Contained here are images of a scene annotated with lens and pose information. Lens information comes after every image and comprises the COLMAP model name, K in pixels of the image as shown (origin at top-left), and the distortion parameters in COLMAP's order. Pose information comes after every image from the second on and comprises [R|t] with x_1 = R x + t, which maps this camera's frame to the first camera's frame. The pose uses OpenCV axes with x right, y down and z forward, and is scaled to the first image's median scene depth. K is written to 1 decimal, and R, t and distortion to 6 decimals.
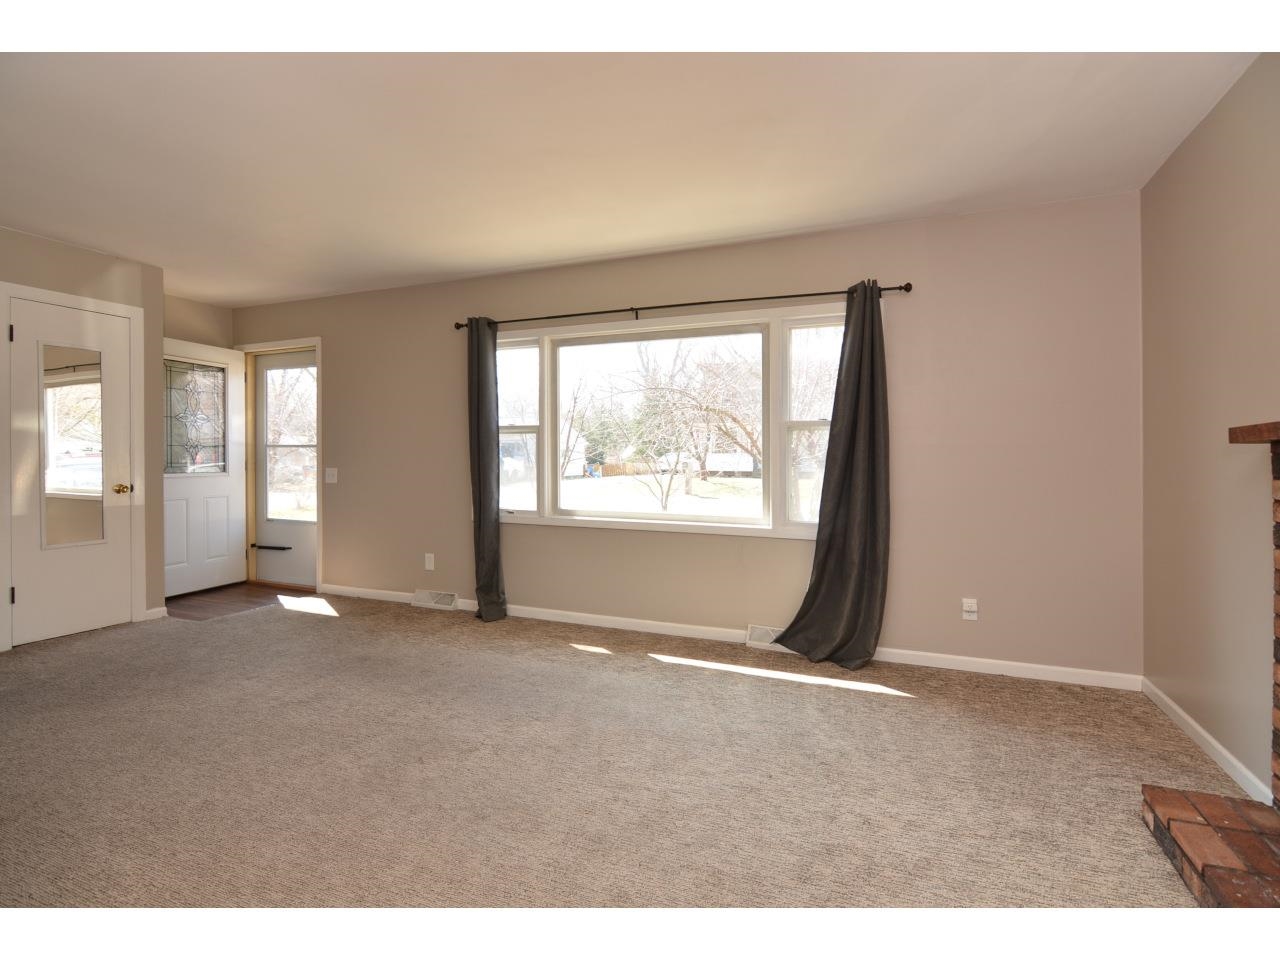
lens RADIAL K [[626.5, 0, 638.0], [0, 626.5, 460.6], [0, 0, 1]] dist [-0.000083, 0.000010]
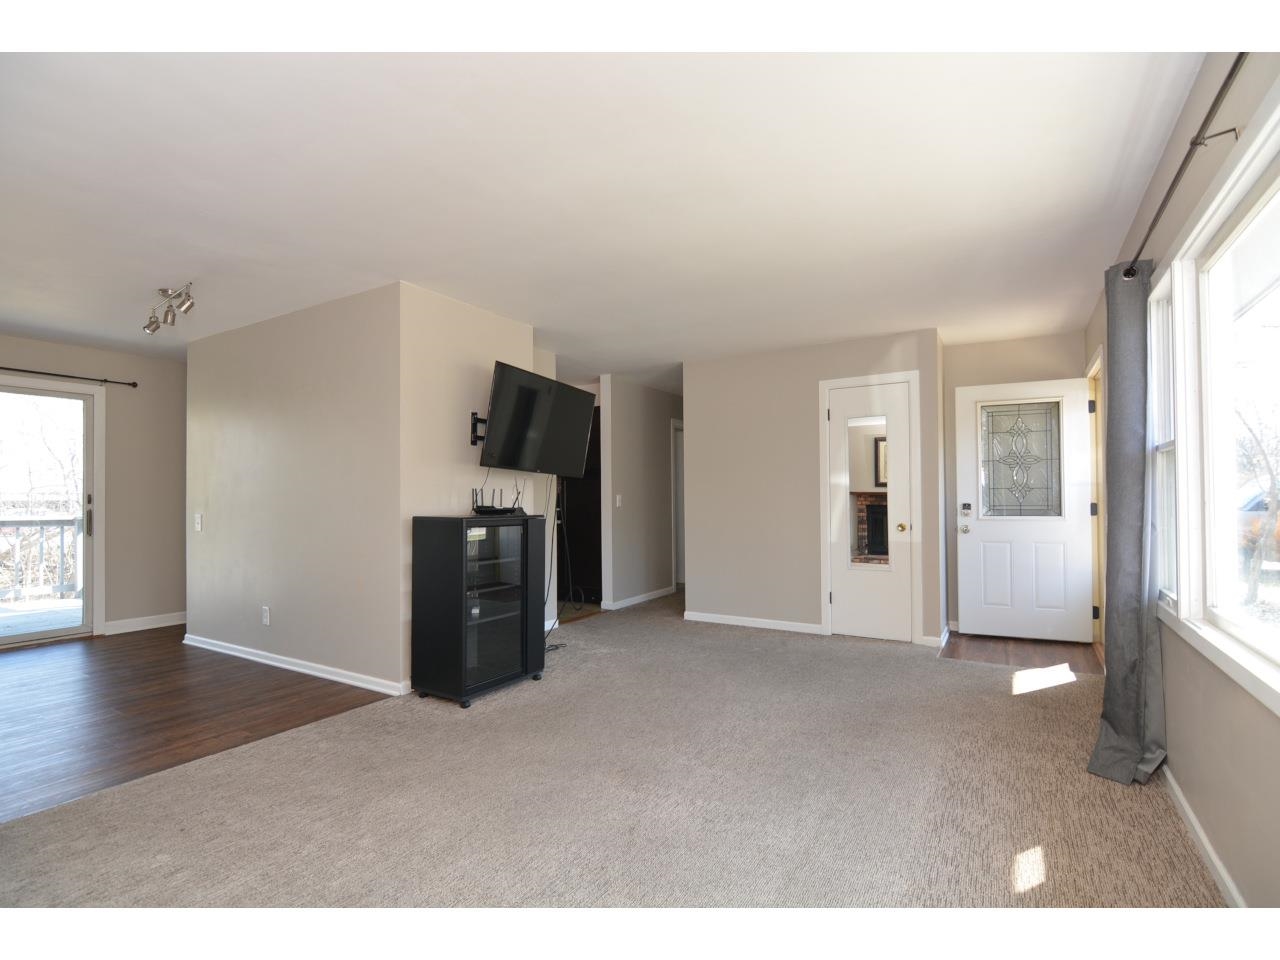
lens RADIAL K [[637.1, 0, 624.5], [0, 637.1, 491.1], [0, 0, 1]] dist [-0.000637, -0.000133]
pose [[-0.152637, -0.013476, -0.988191, 0.464209], [0.001195, 0.999904, -0.013821, -0.006825], [0.988282, -0.003290, -0.152606, 0.683459]]
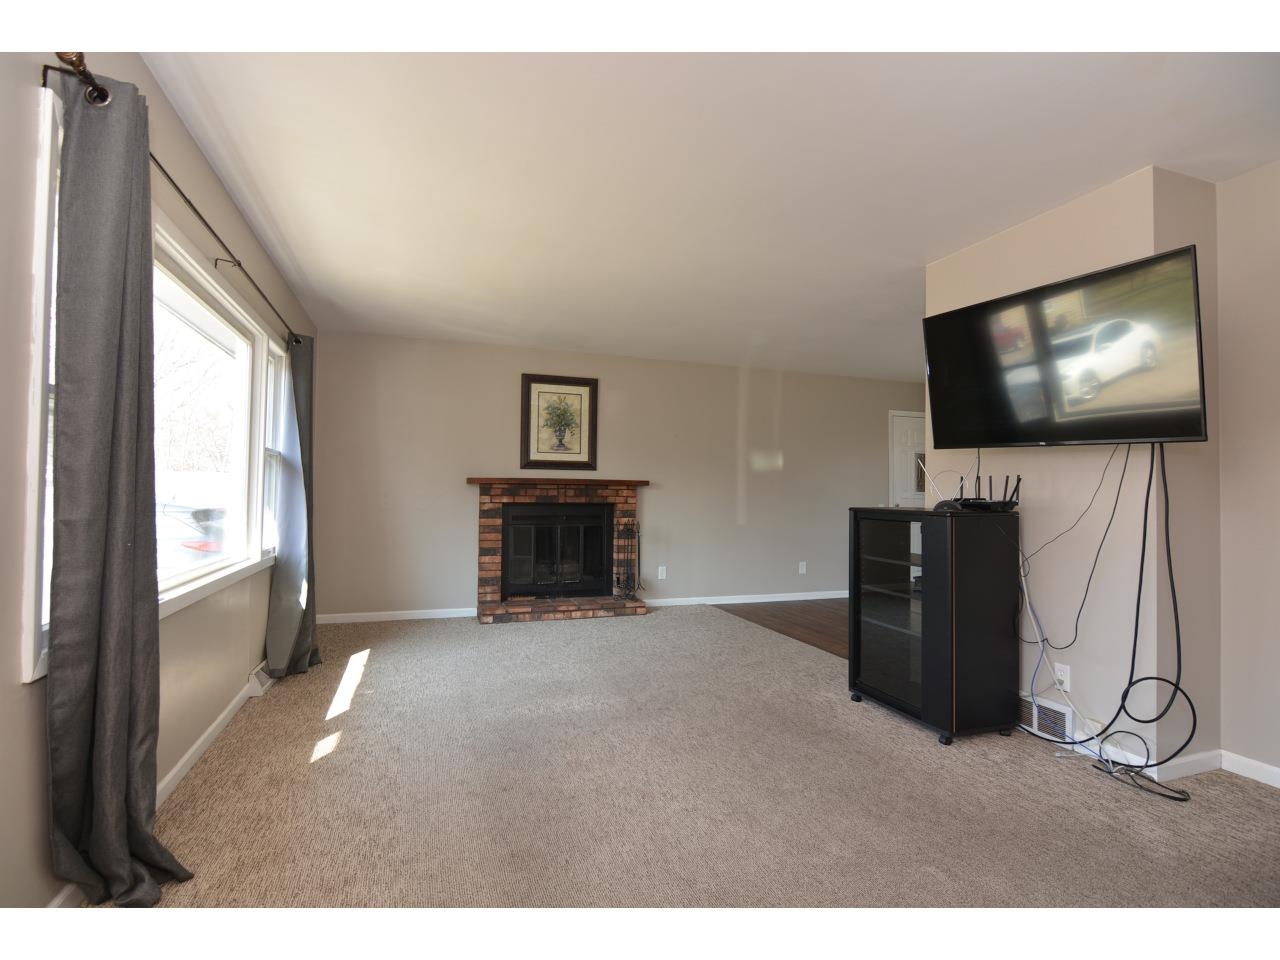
lens RADIAL K [[626.5, 0, 638.0], [0, 626.5, 460.6], [0, 0, 1]] dist [-0.000083, 0.000010]
pose [[-0.670863, 0.025731, 0.741135, -0.815439], [-0.003987, 0.999258, -0.038302, -0.012939], [-0.741571, -0.028651, -0.670263, 1.129697]]
